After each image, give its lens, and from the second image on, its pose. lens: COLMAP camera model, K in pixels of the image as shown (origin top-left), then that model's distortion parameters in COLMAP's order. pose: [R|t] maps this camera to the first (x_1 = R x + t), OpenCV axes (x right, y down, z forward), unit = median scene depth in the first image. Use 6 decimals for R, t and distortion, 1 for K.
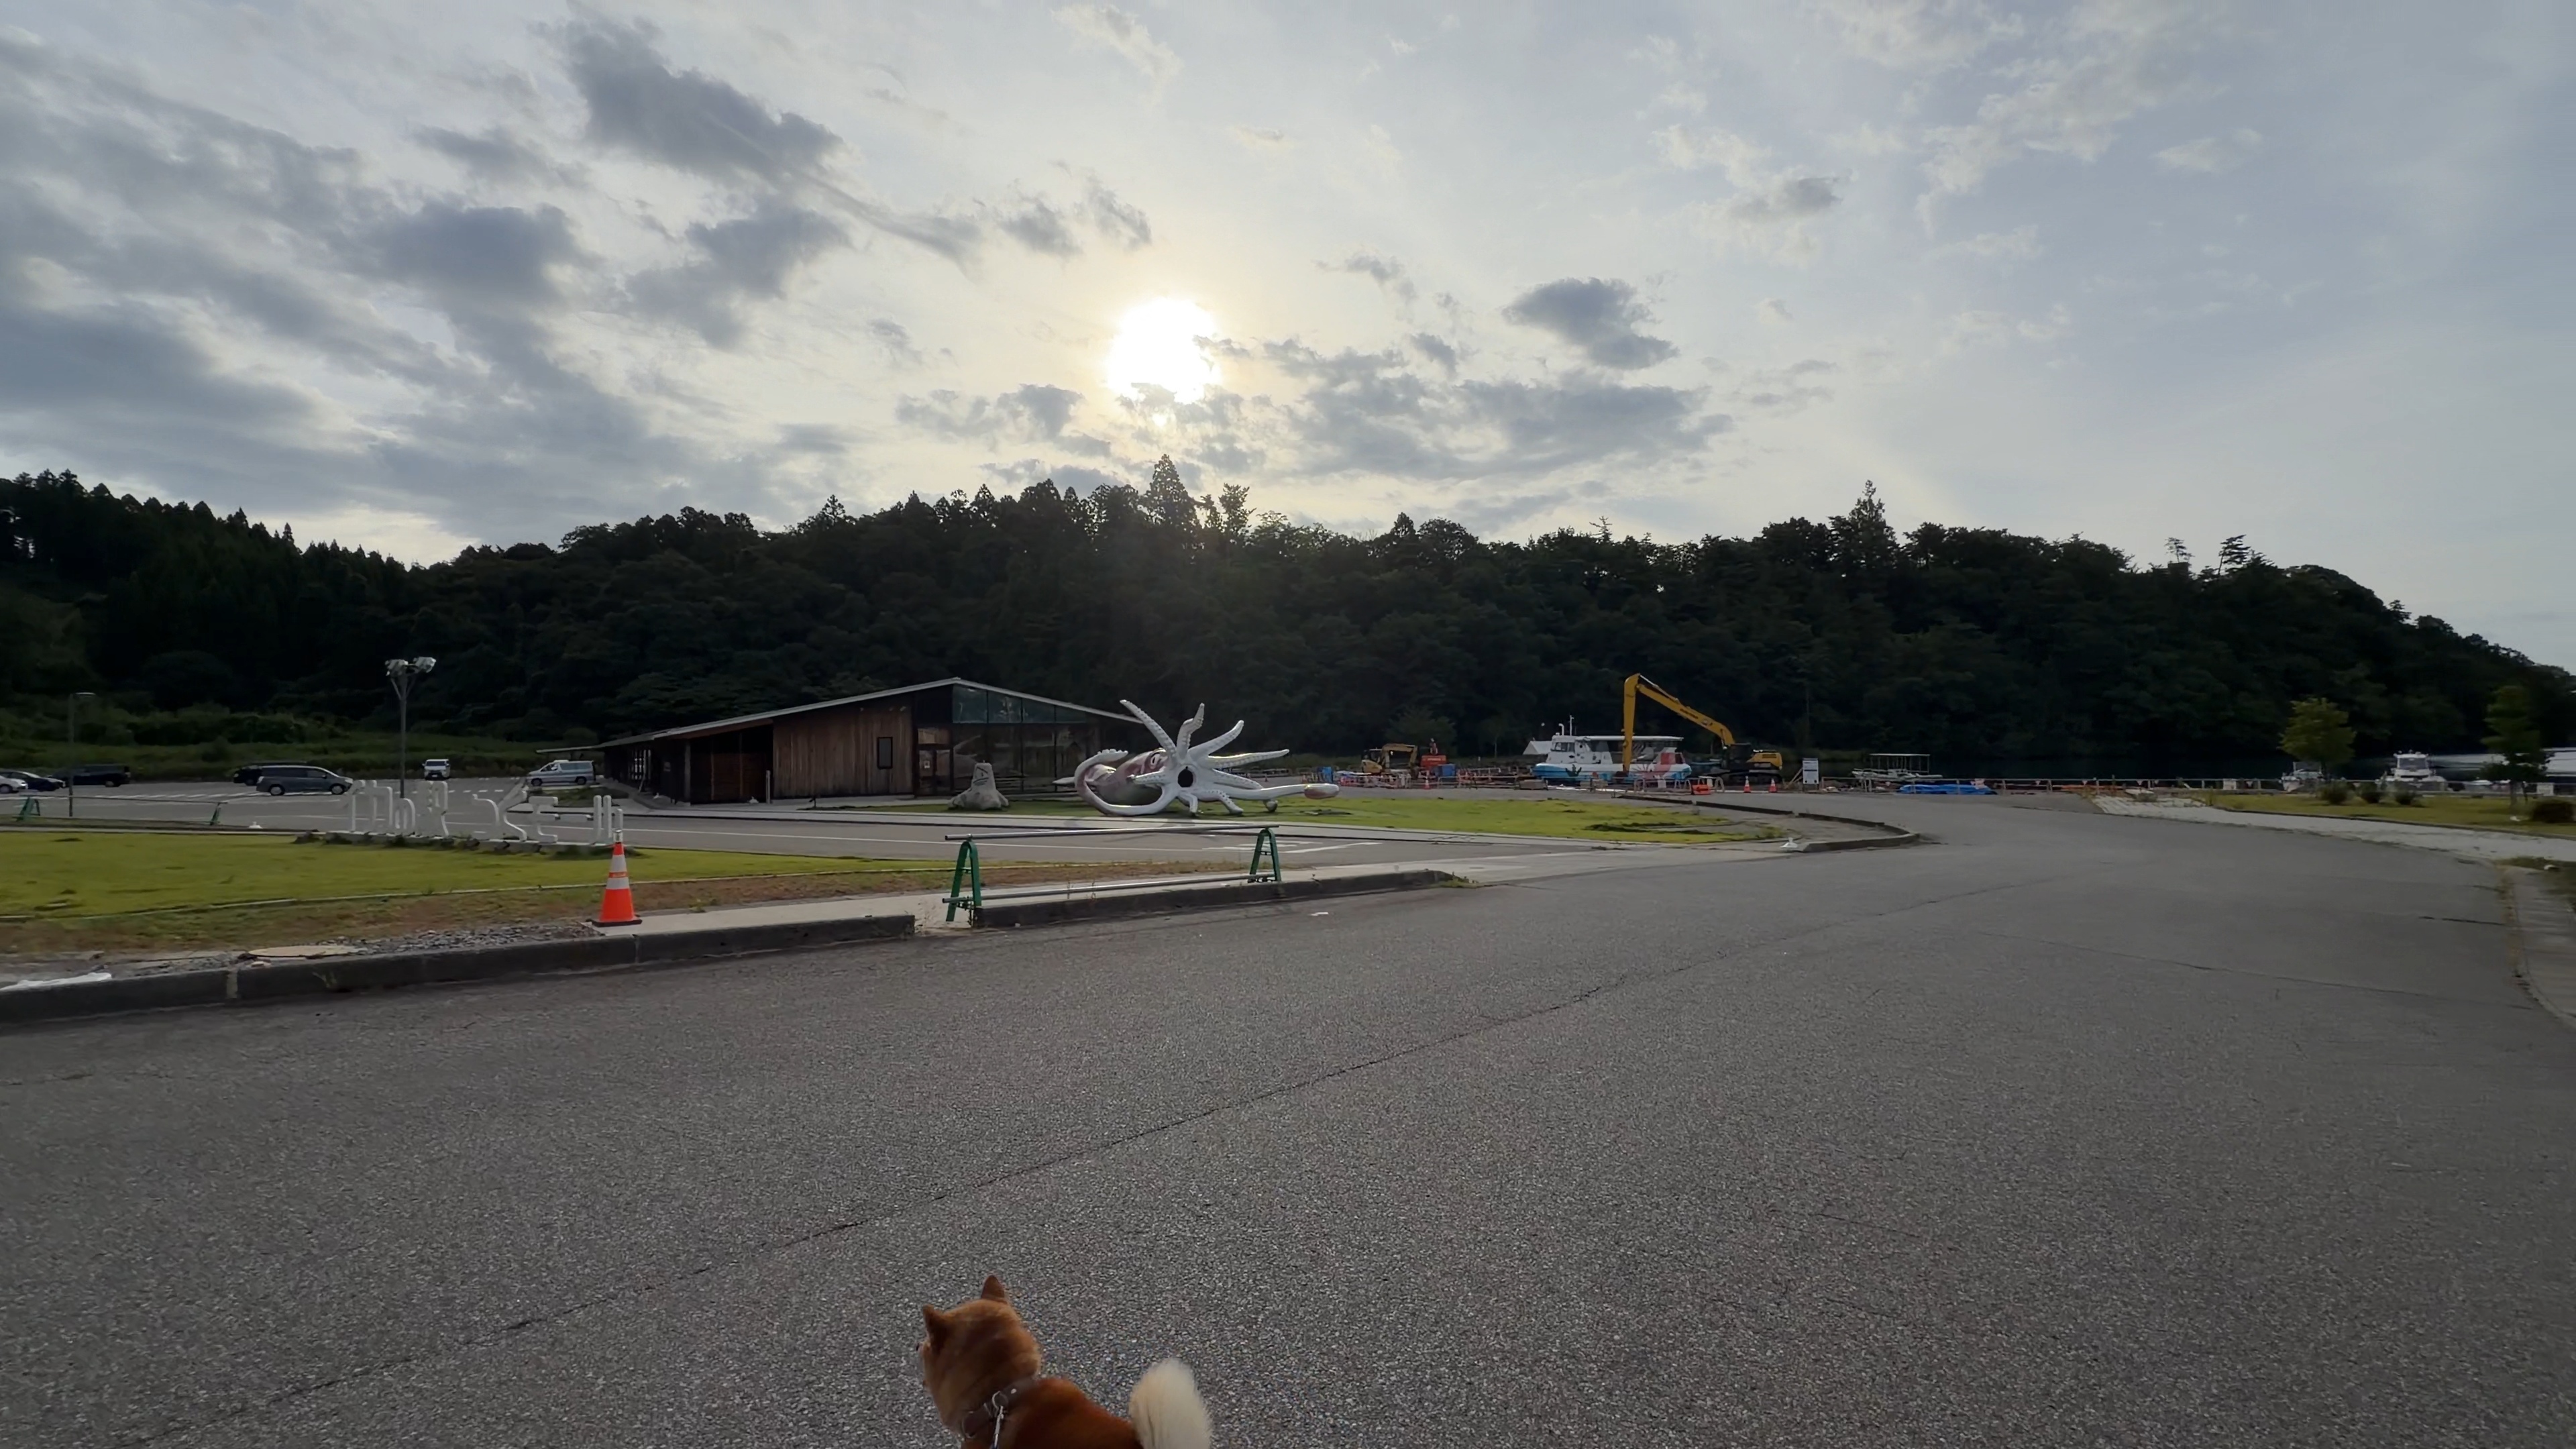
lens RADIAL K [[1120.7, 0, 1280.3], [0, 1120.7, 715.4], [0, 0, 1]] dist [-0.000999, 0.000489]
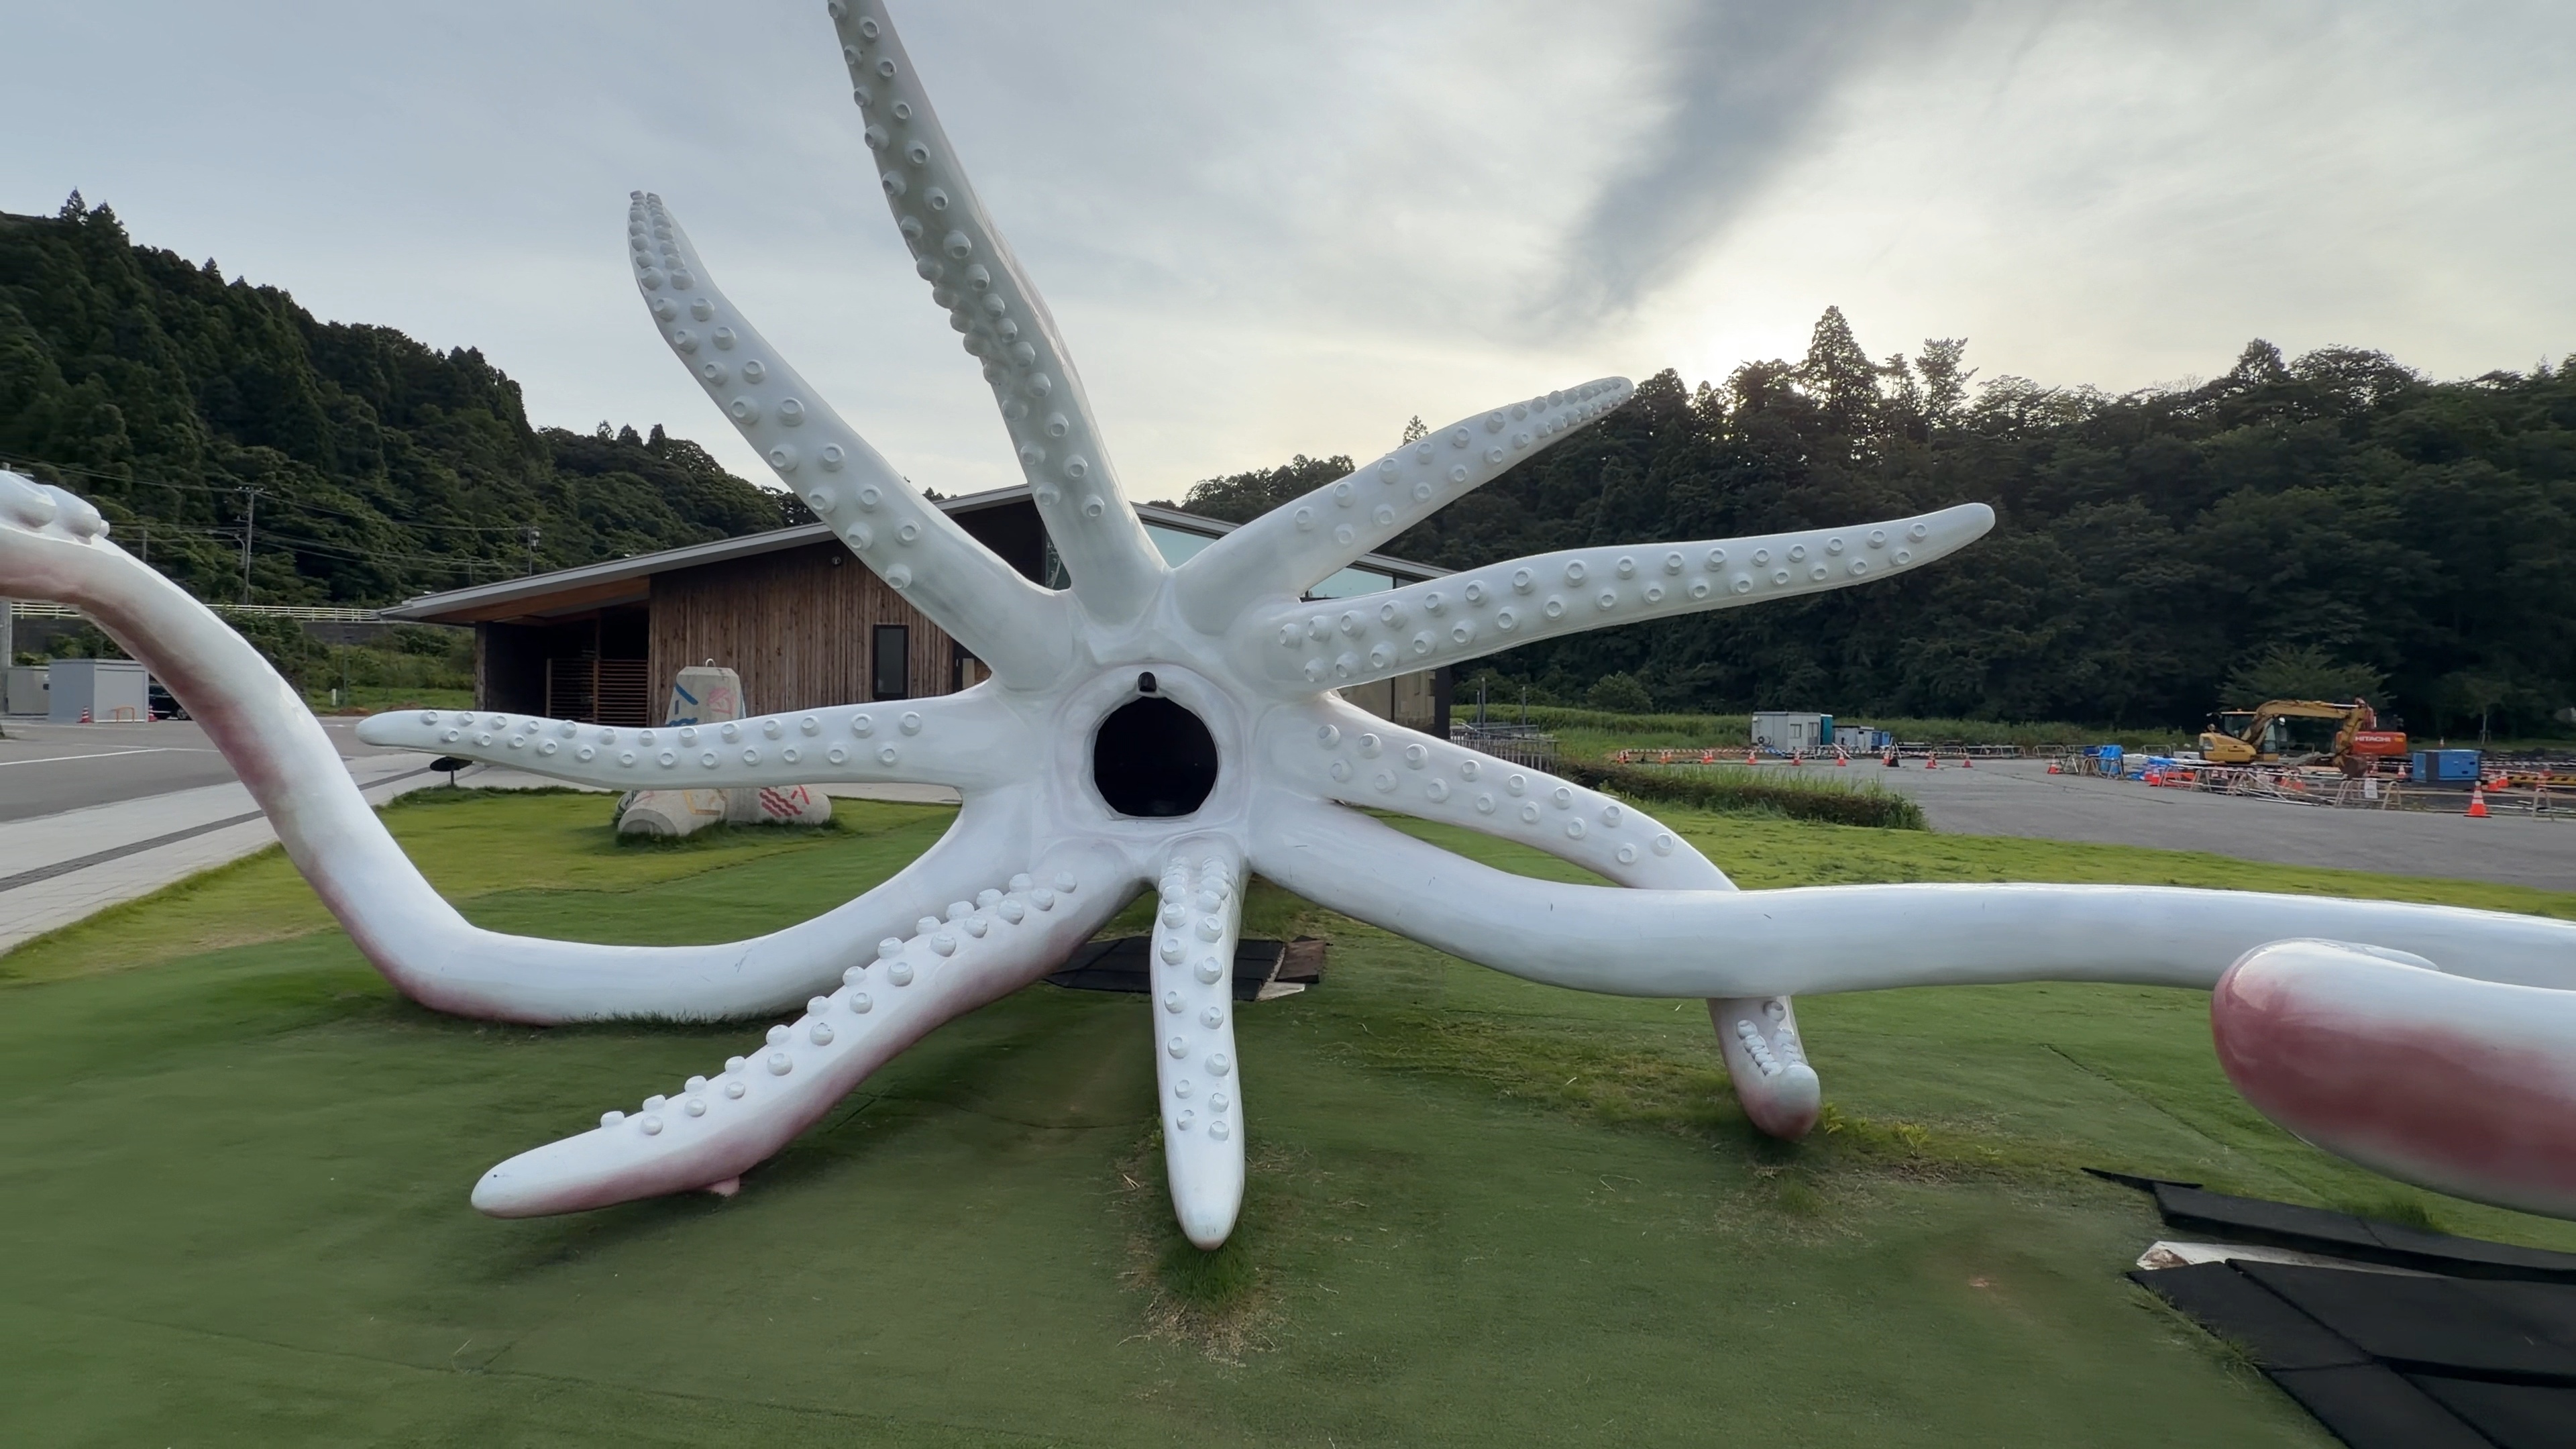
lens RADIAL K [[1120.7, 0, 1280.3], [0, 1120.7, 715.4], [0, 0, 1]] dist [-0.000999, 0.000489]
pose [[0.837139, 0.027784, -0.546284, 0.002252], [-0.010470, 0.999340, 0.034781, 0.011806], [0.546890, -0.023397, 0.836878, 0.227857]]
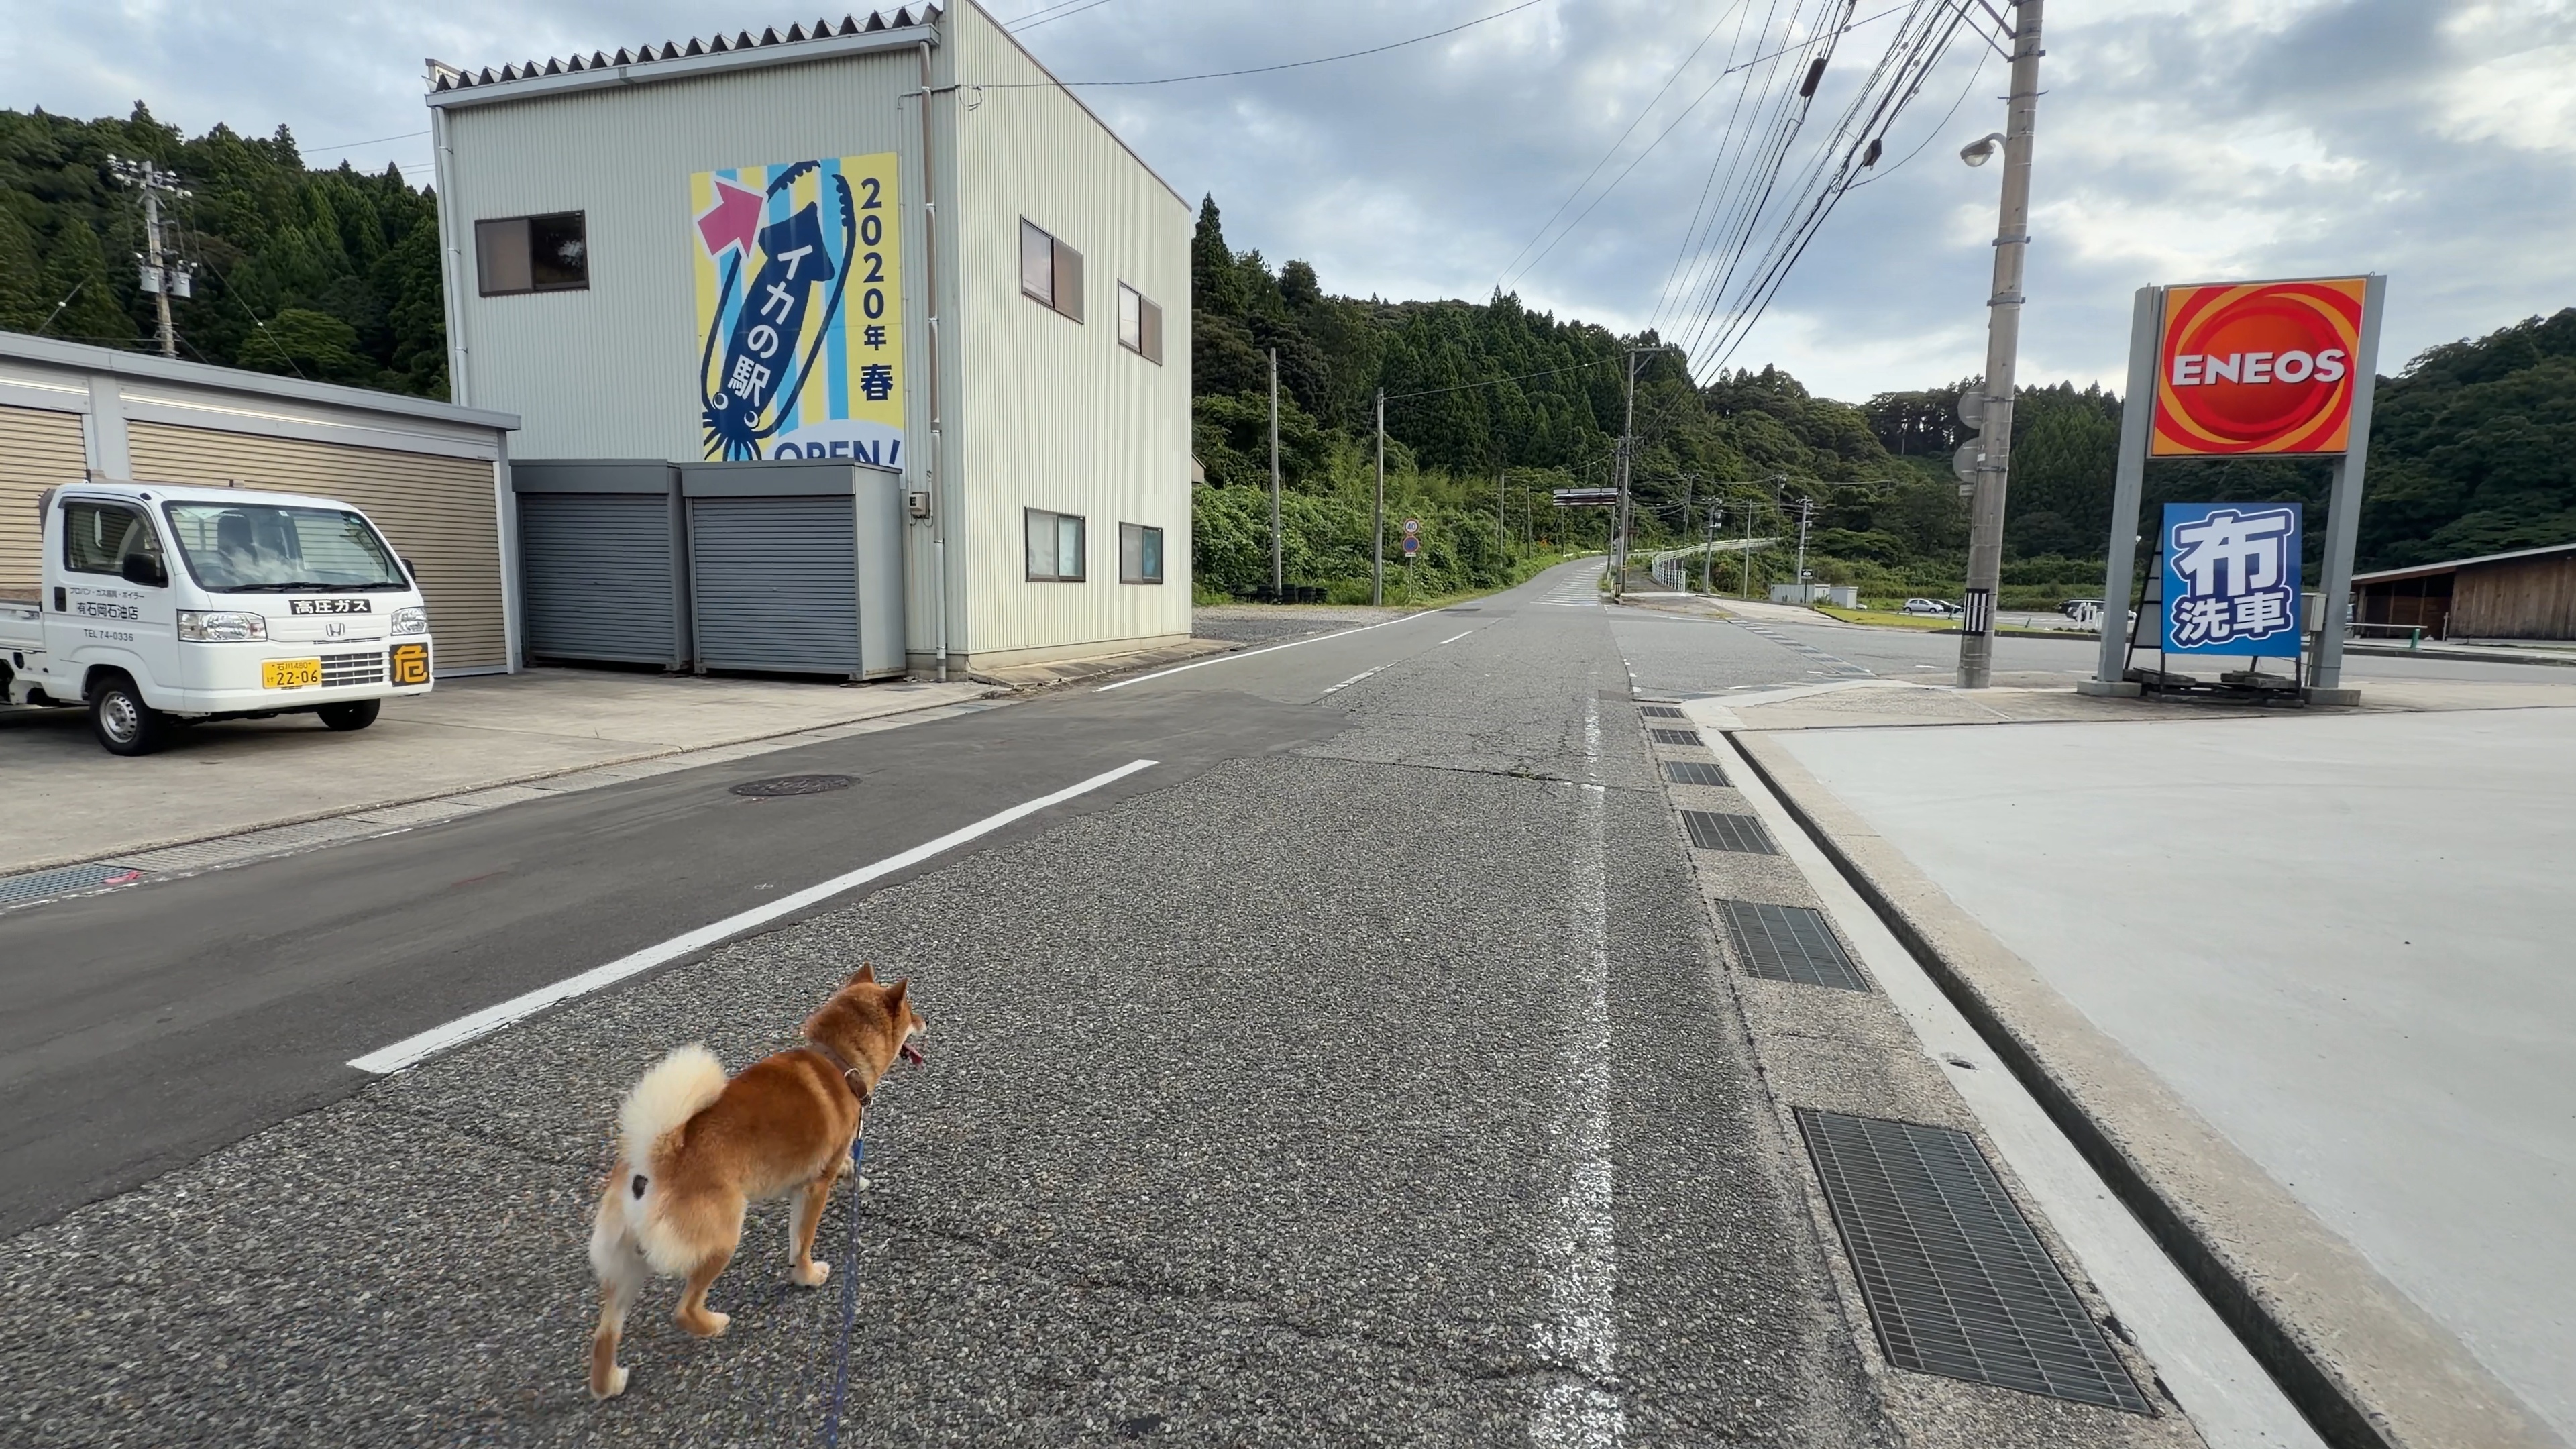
lens RADIAL K [[1120.7, 0, 1280.3], [0, 1120.7, 715.4], [0, 0, 1]] dist [-0.000999, 0.000489]
pose [[0.200360, 0.124193, -0.971819, 0.134900], [0.012075, 0.991545, 0.129204, -0.002660], [0.979648, -0.037622, 0.197167, -0.126383]]
